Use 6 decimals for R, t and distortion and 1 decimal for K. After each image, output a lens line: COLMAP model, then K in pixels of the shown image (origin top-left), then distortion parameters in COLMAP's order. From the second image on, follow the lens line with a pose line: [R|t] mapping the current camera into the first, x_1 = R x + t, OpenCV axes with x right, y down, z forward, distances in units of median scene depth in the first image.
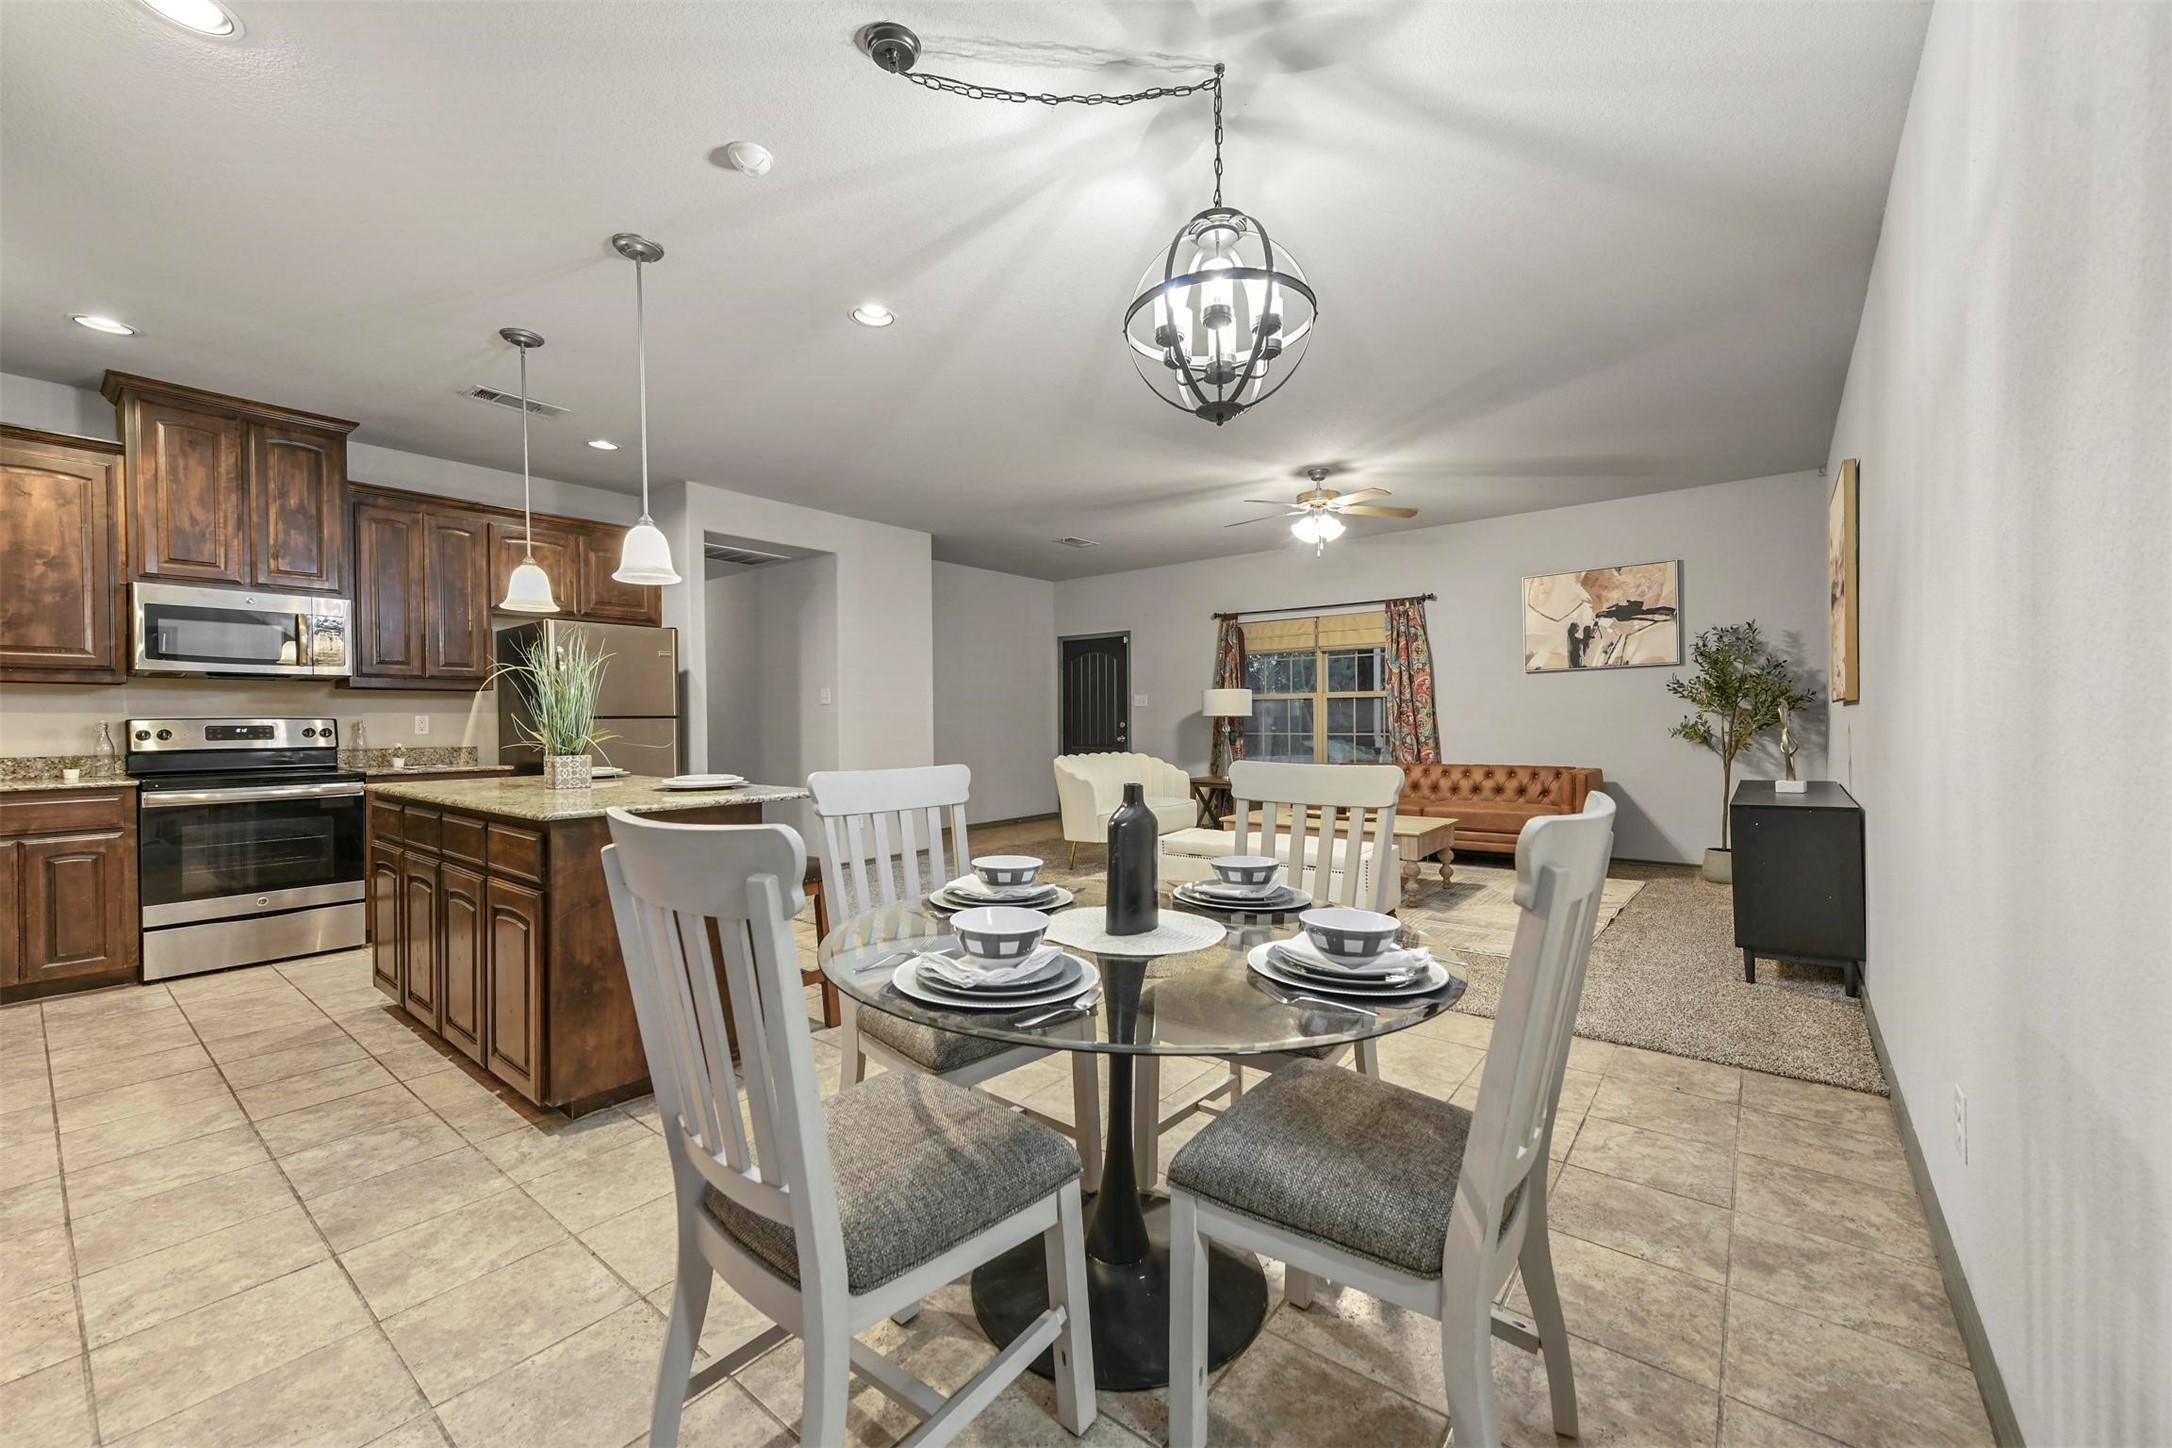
lens RADIAL K [[848.1, 0, 1088.5], [0, 848.1, 721.0], [0, 0, 1]] dist [0.016160, 0.000337]
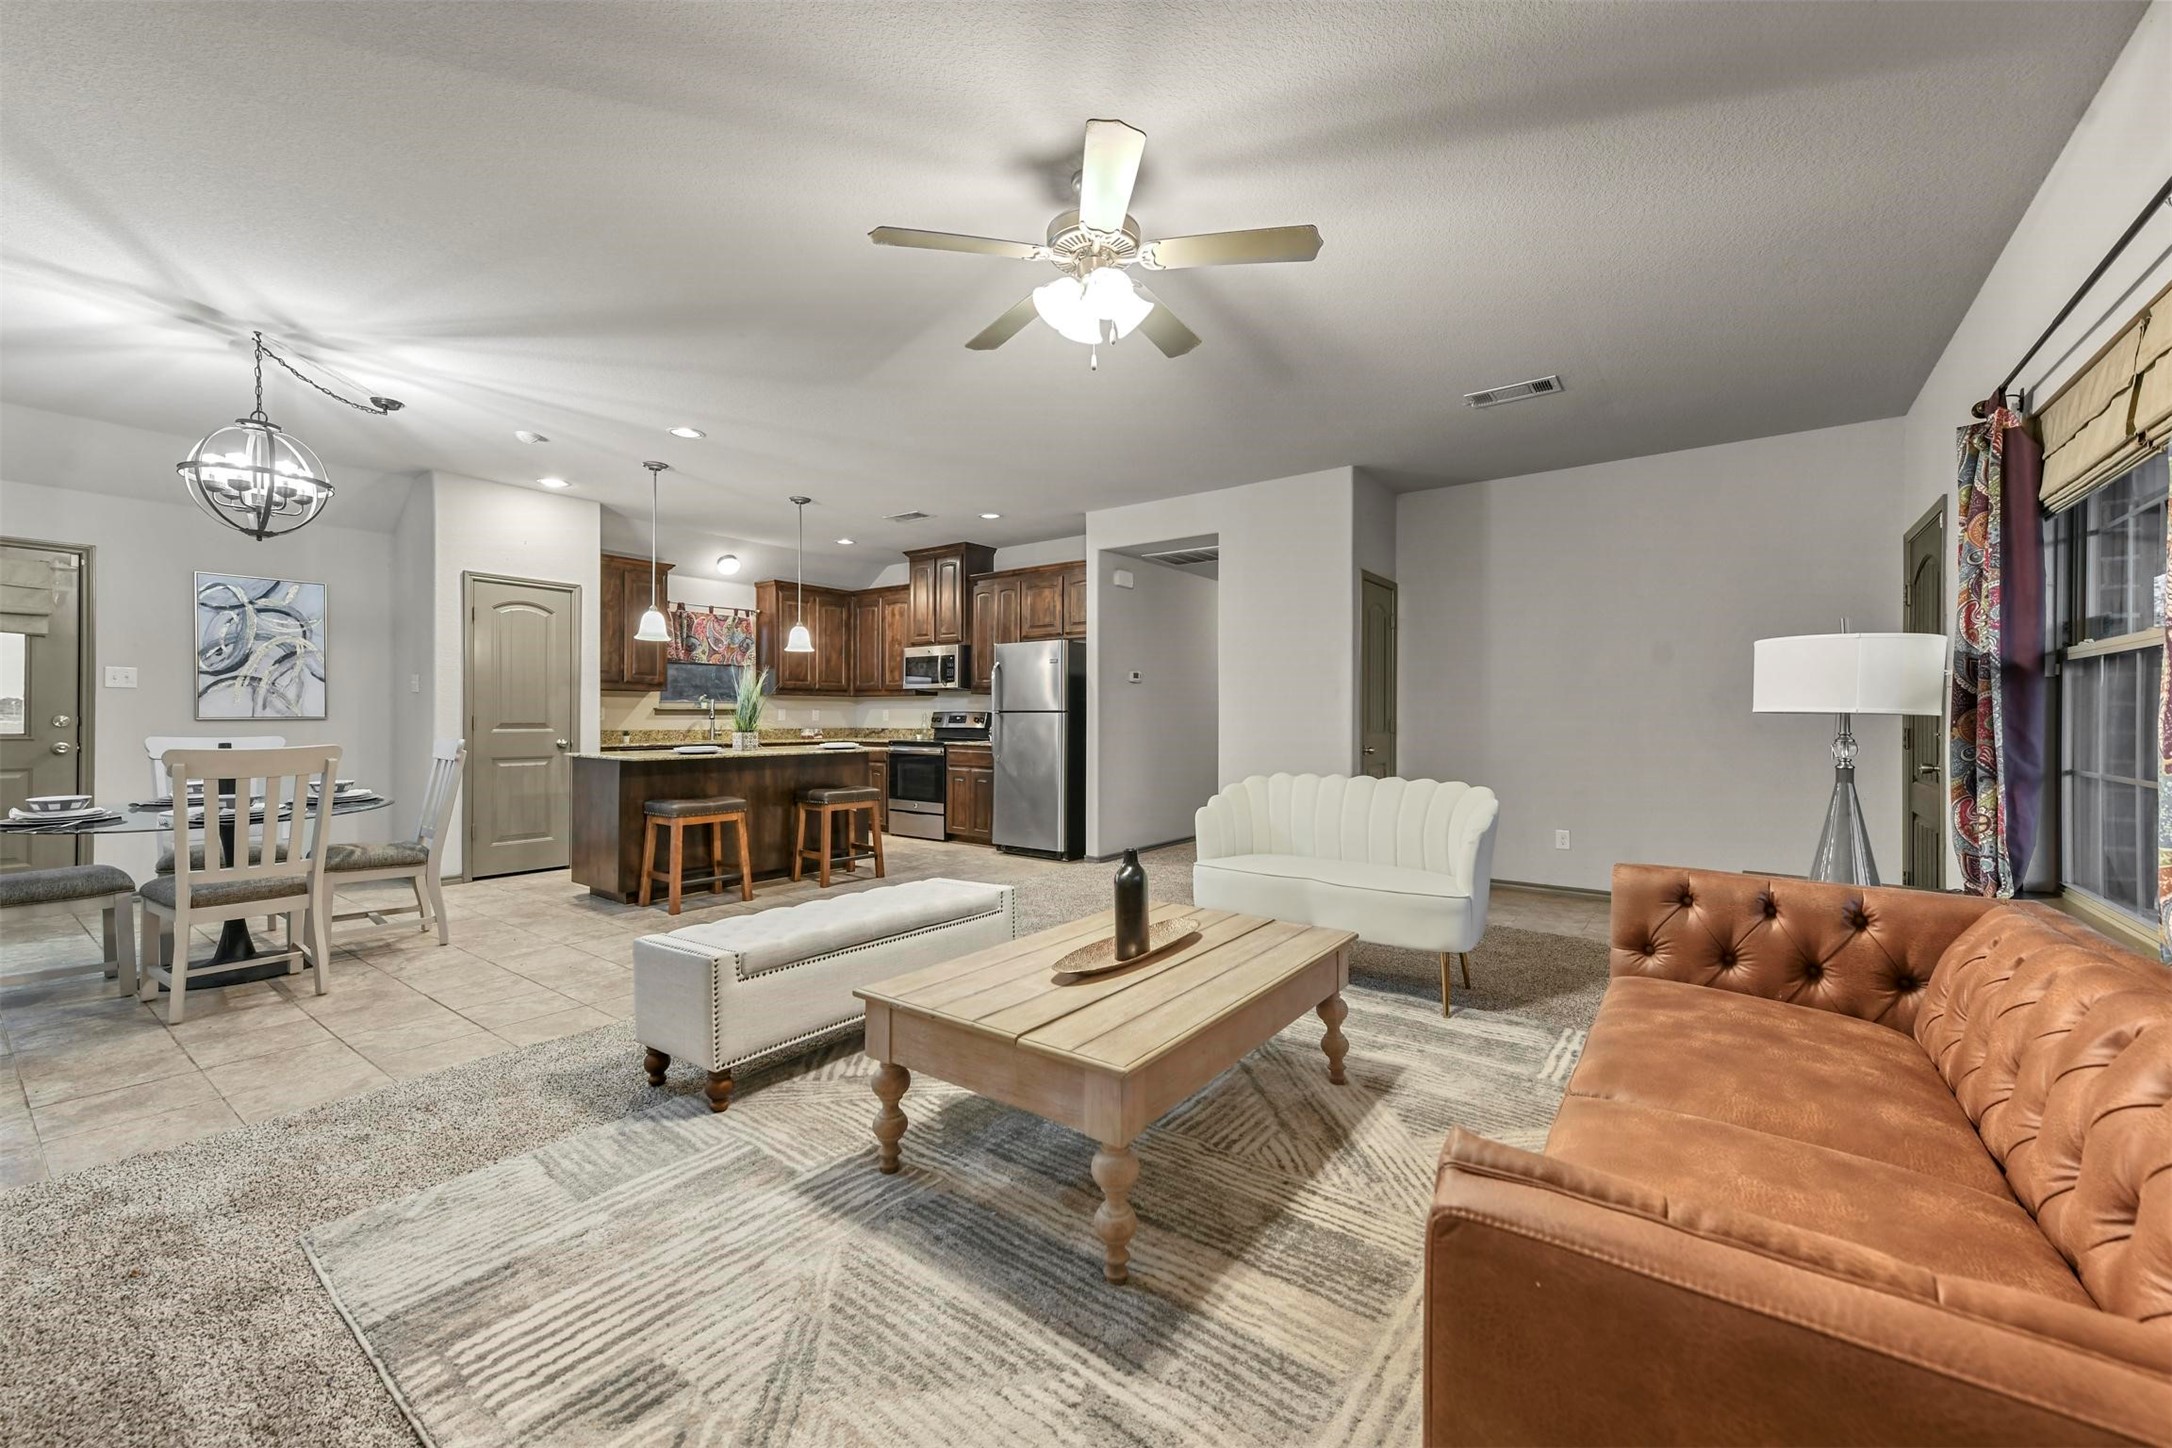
lens RADIAL K [[856.4, 0, 1084.4], [0, 856.4, 714.5], [0, 0, 1]] dist [0.016602, 0.000163]
pose [[0.031189, 0.007136, -0.999488, 0.703119], [-0.005864, 0.999959, 0.006956, -0.009293], [0.999496, 0.005644, 0.031230, 0.939115]]
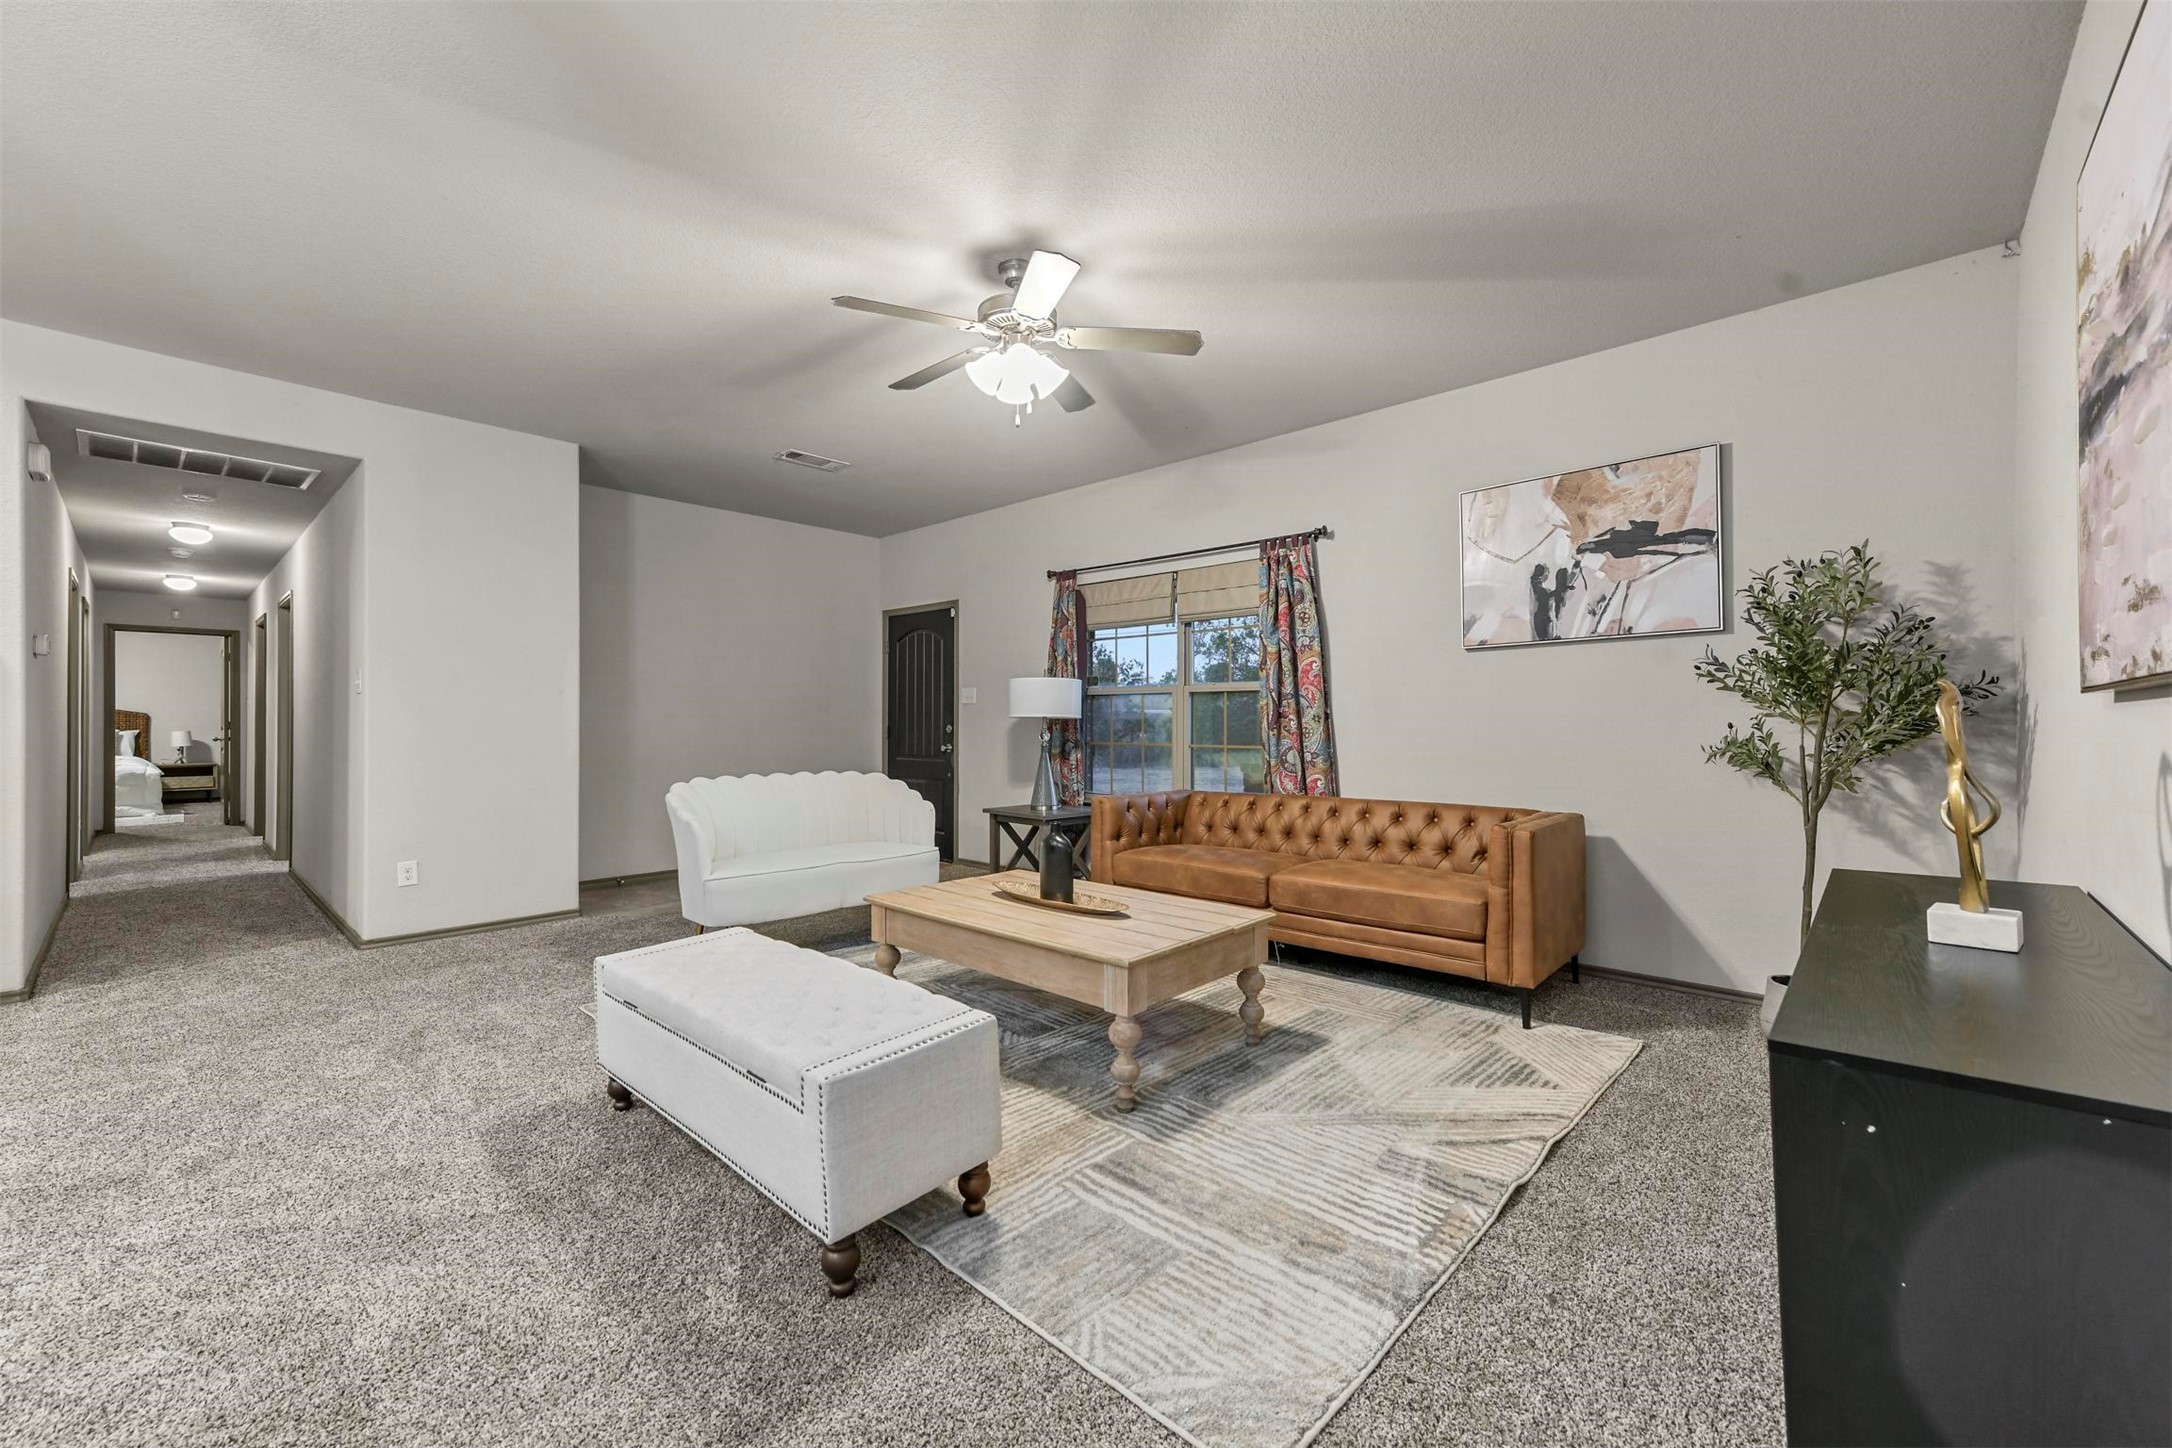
lens RADIAL K [[856.4, 0, 1084.4], [0, 856.4, 714.5], [0, 0, 1]] dist [0.016602, 0.000163]
pose [[0.997174, 0.008341, -0.074666, 0.339576], [-0.009045, 0.999918, -0.009100, -0.003265], [0.074584, 0.009749, 0.997167, 0.434676]]
